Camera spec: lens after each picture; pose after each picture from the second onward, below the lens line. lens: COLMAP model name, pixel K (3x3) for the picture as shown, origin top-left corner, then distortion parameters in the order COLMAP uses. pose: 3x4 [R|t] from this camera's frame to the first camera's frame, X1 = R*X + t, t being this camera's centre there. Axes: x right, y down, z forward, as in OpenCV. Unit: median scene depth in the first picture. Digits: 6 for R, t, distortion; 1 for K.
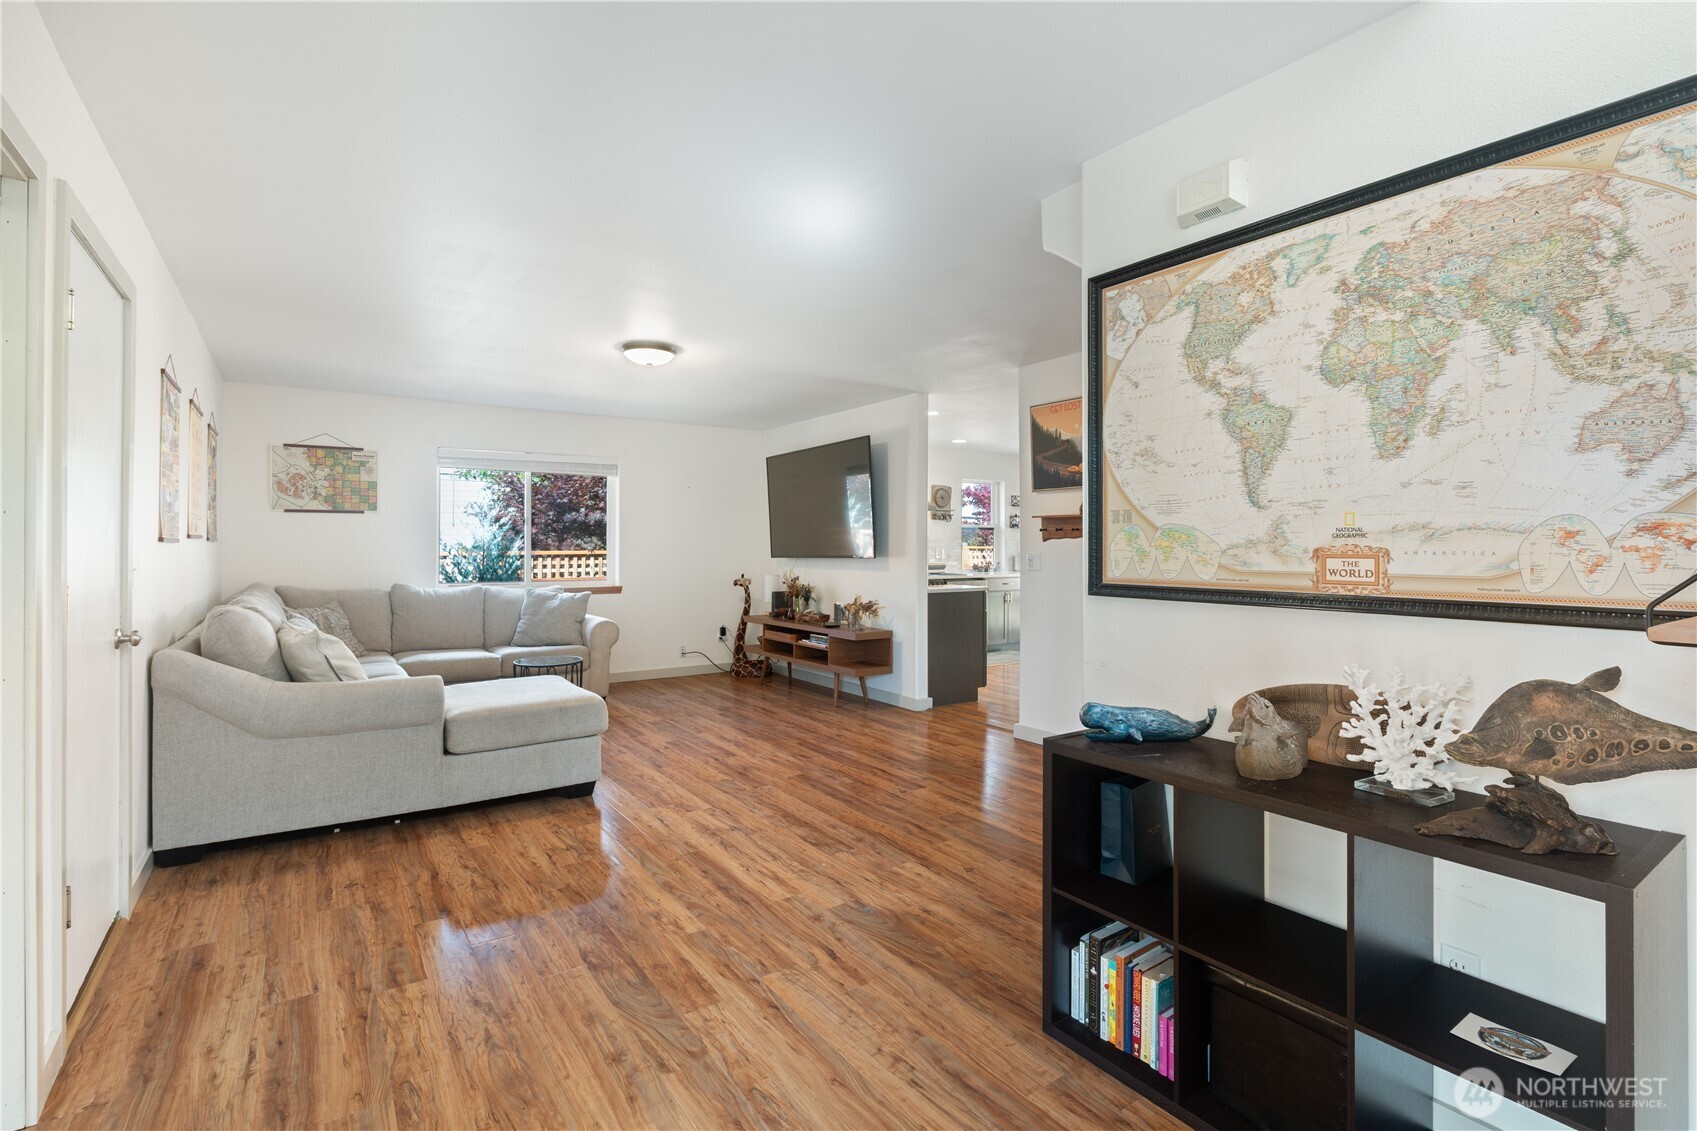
lens RADIAL K [[782.1, 0, 851.4], [0, 782.1, 542.8], [0, 0, 1]] dist [-0.010464, 0.002489]
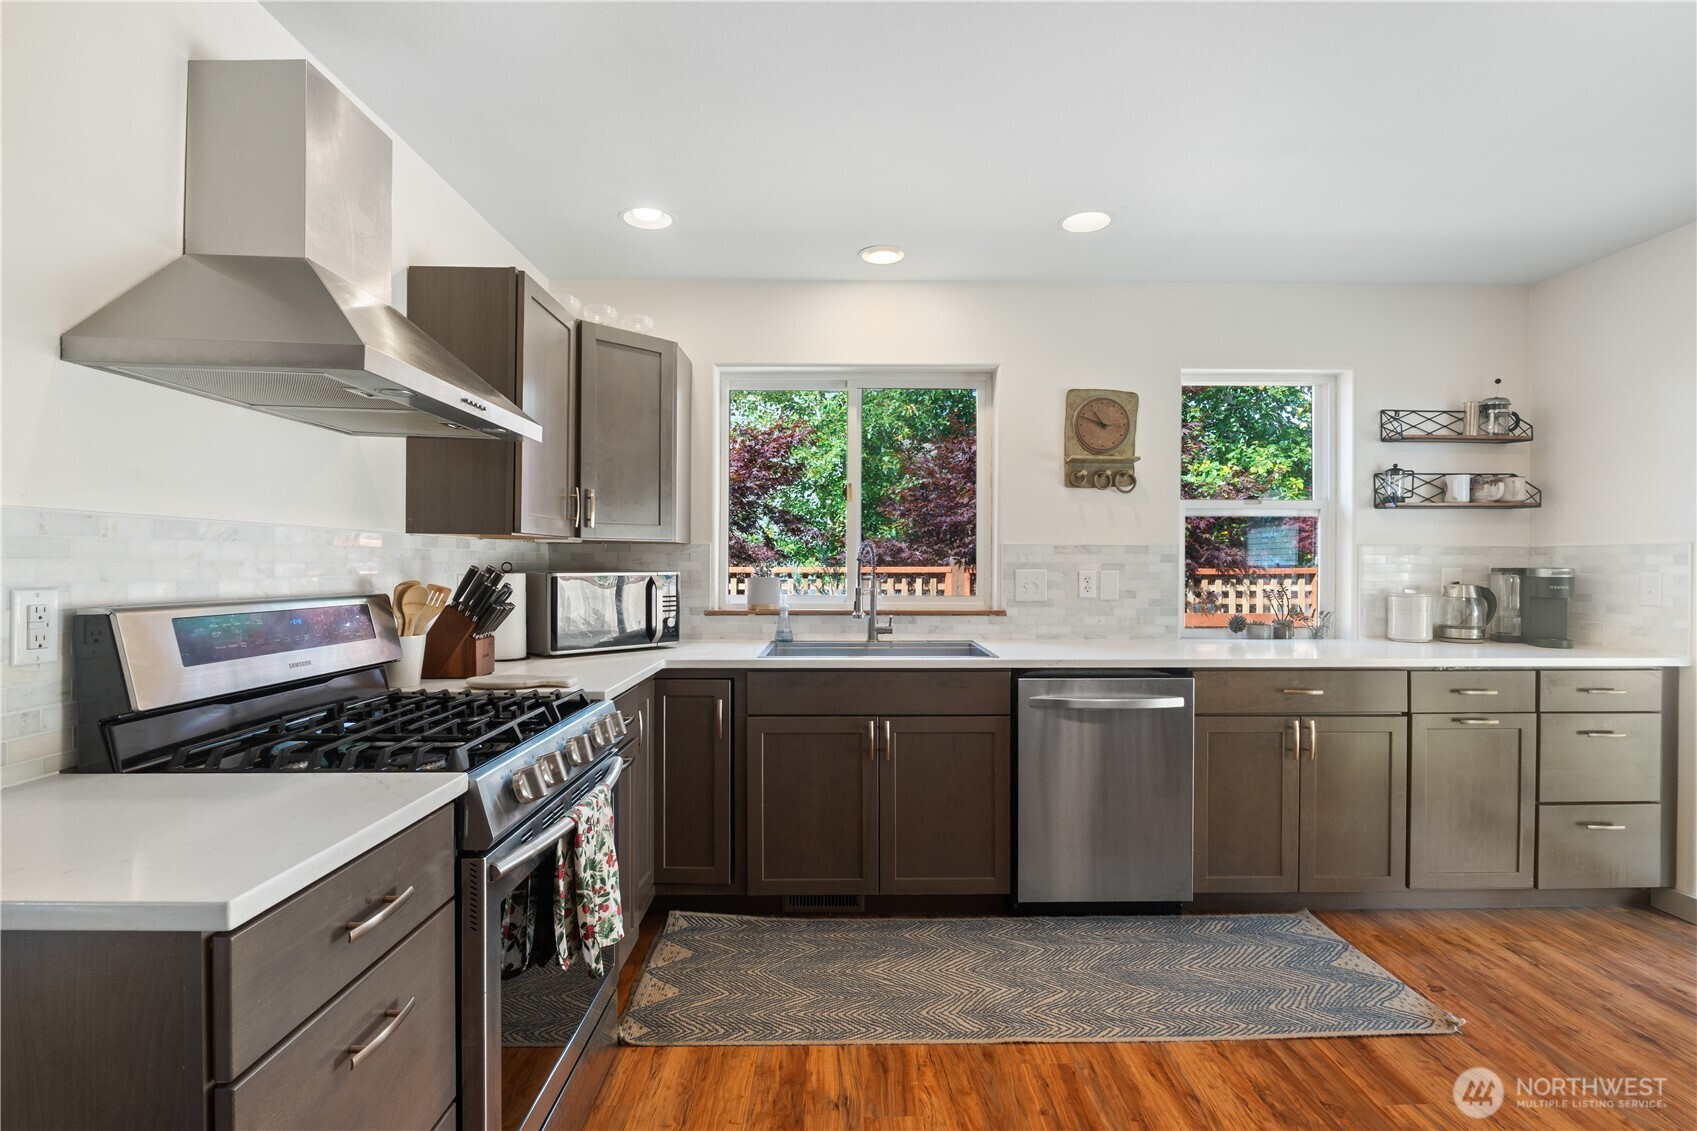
lens RADIAL K [[782.1, 0, 852.3], [0, 782.1, 566.4], [0, 0, 1]] dist [-0.010464, 0.002489]
pose [[0.829012, 0.003154, -0.559222, 0.526589], [0.001202, 0.999972, 0.007421, 0.007825], [0.559229, -0.006824, 0.828985, 1.570123]]
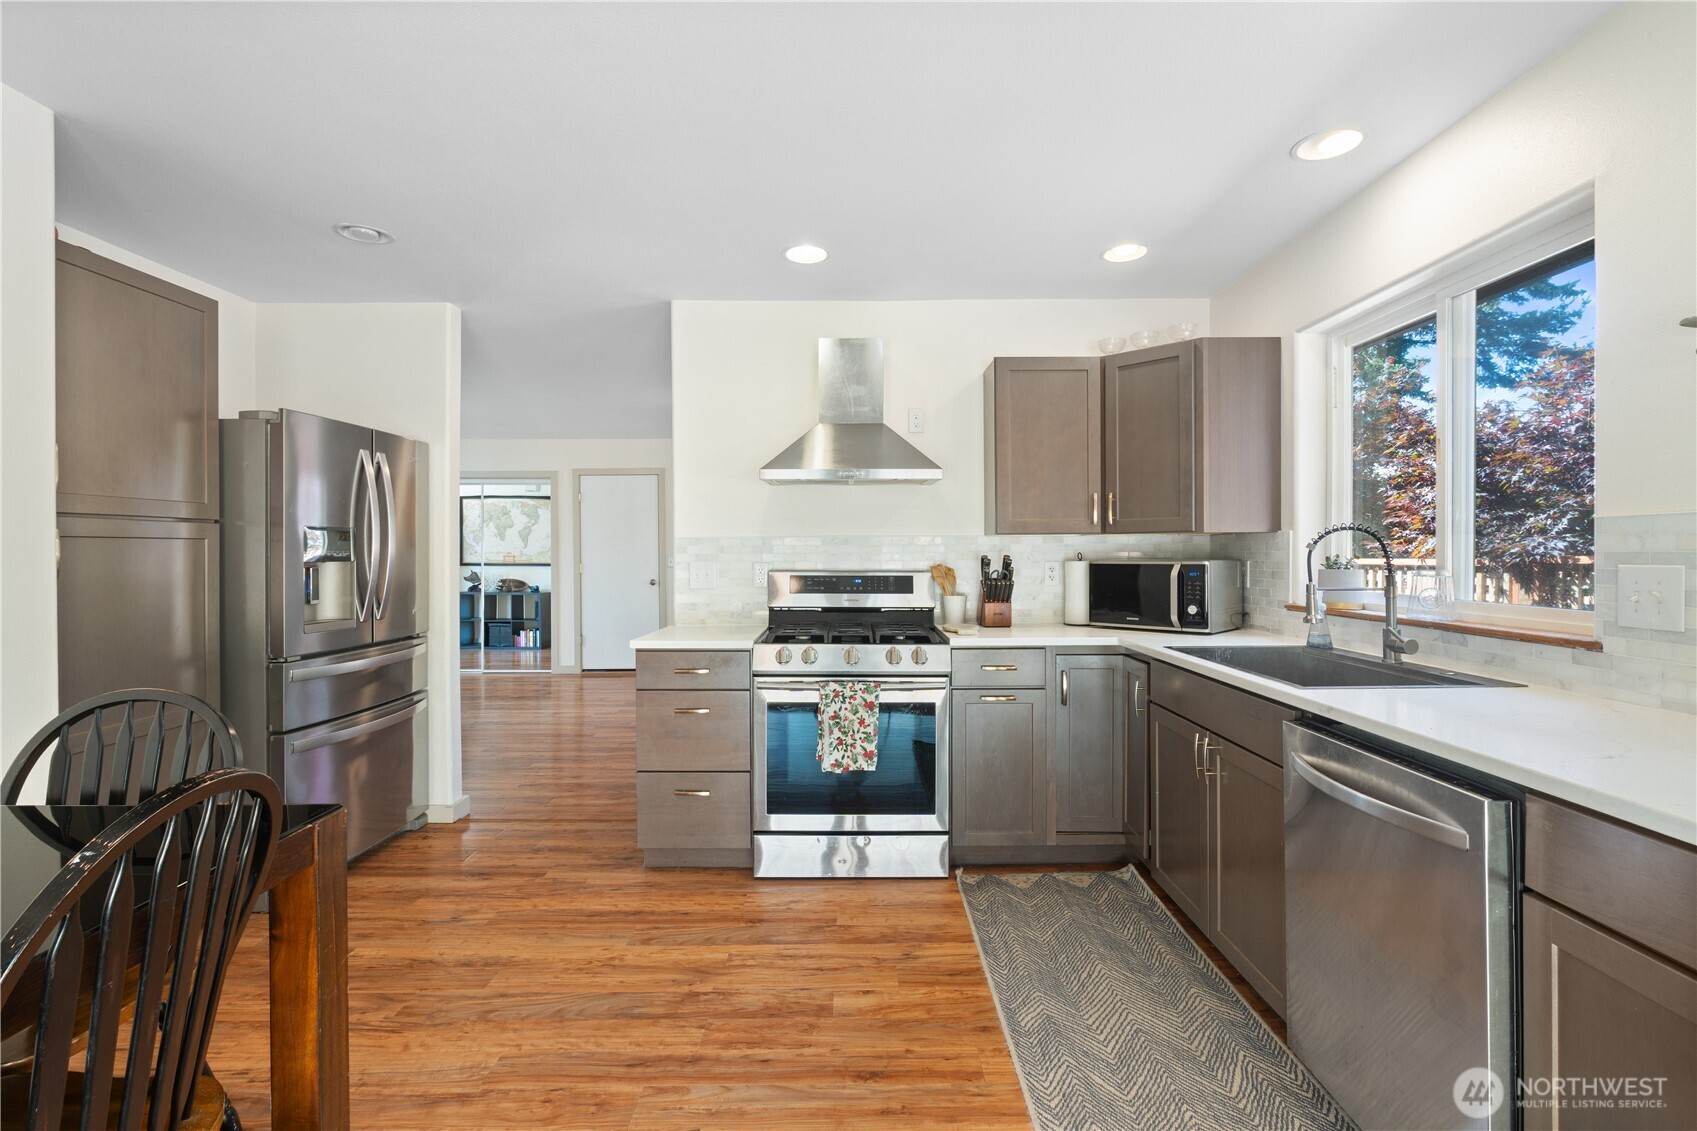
lens RADIAL K [[782.1, 0, 853.8], [0, 782.1, 556.1], [0, 0, 1]] dist [-0.010464, 0.002489]
pose [[-0.569219, 0.006312, -0.822162, 0.795124], [0.007171, 0.999971, 0.002713, 0.008793], [0.822155, -0.004351, -0.569247, 2.258468]]
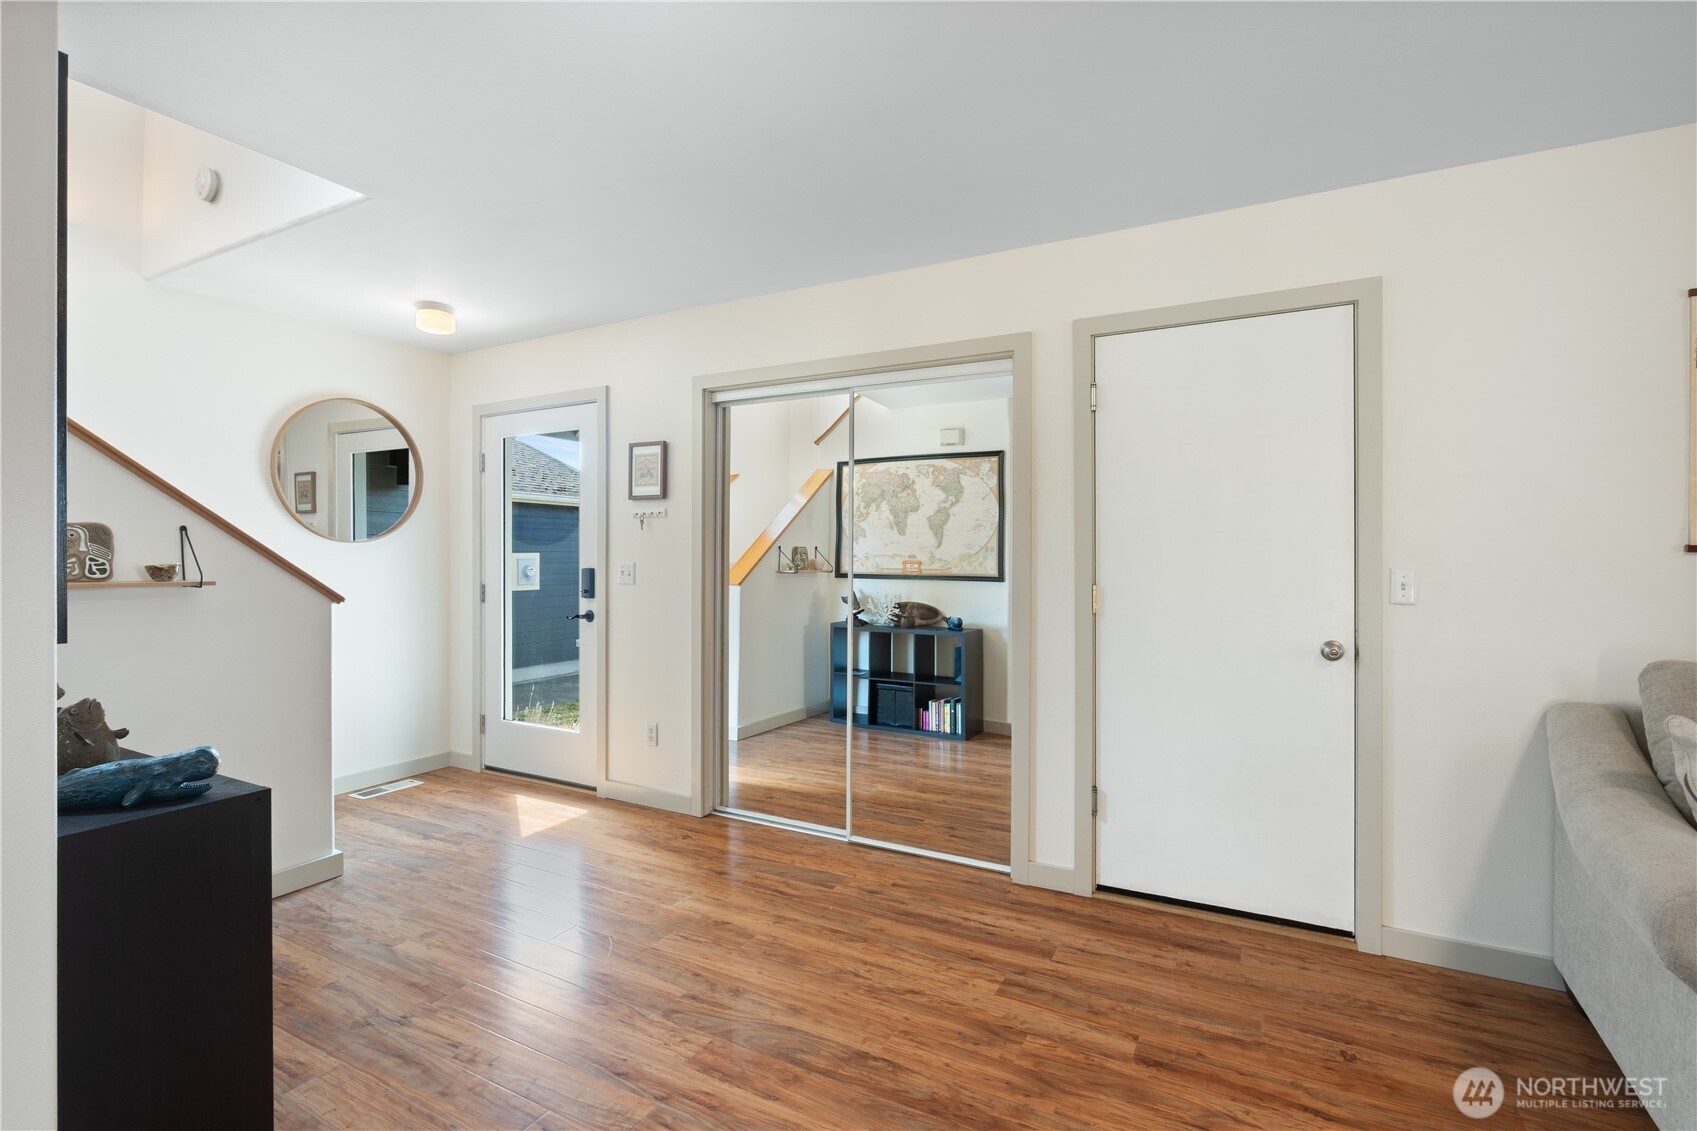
lens RADIAL K [[782.1, 0, 854.0], [0, 782.1, 559.2], [0, 0, 1]] dist [-0.010464, 0.002489]
pose [[-0.891110, -0.001798, -0.453783, 0.036508], [-0.000896, 0.999997, -0.002202, 0.005833], [0.453786, -0.001556, -0.891109, 1.033464]]
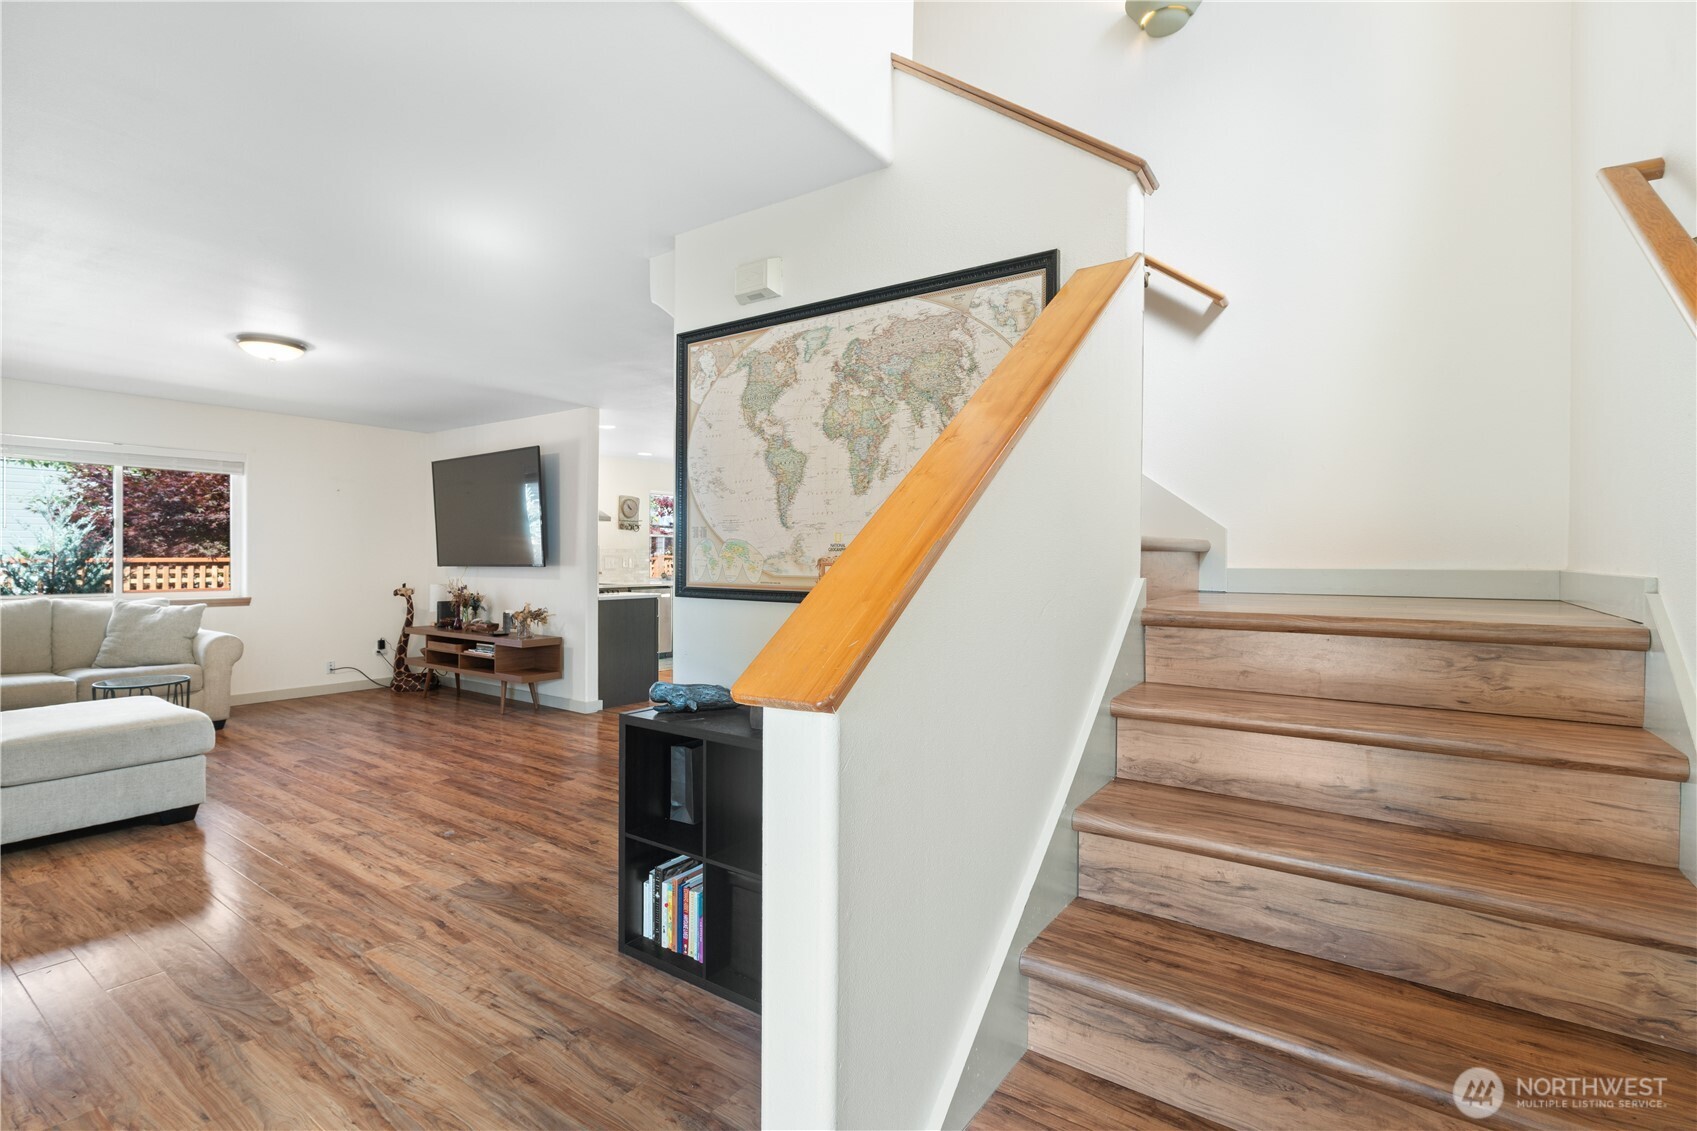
lens RADIAL K [[782.1, 0, 850.1], [0, 782.1, 563.6], [0, 0, 1]] dist [-0.010464, 0.002489]
pose [[0.939118, 0.002689, 0.343584, 0.084713], [-0.007873, 0.999875, 0.013695, -0.001511], [-0.343504, -0.015566, 0.939022, -0.137193]]
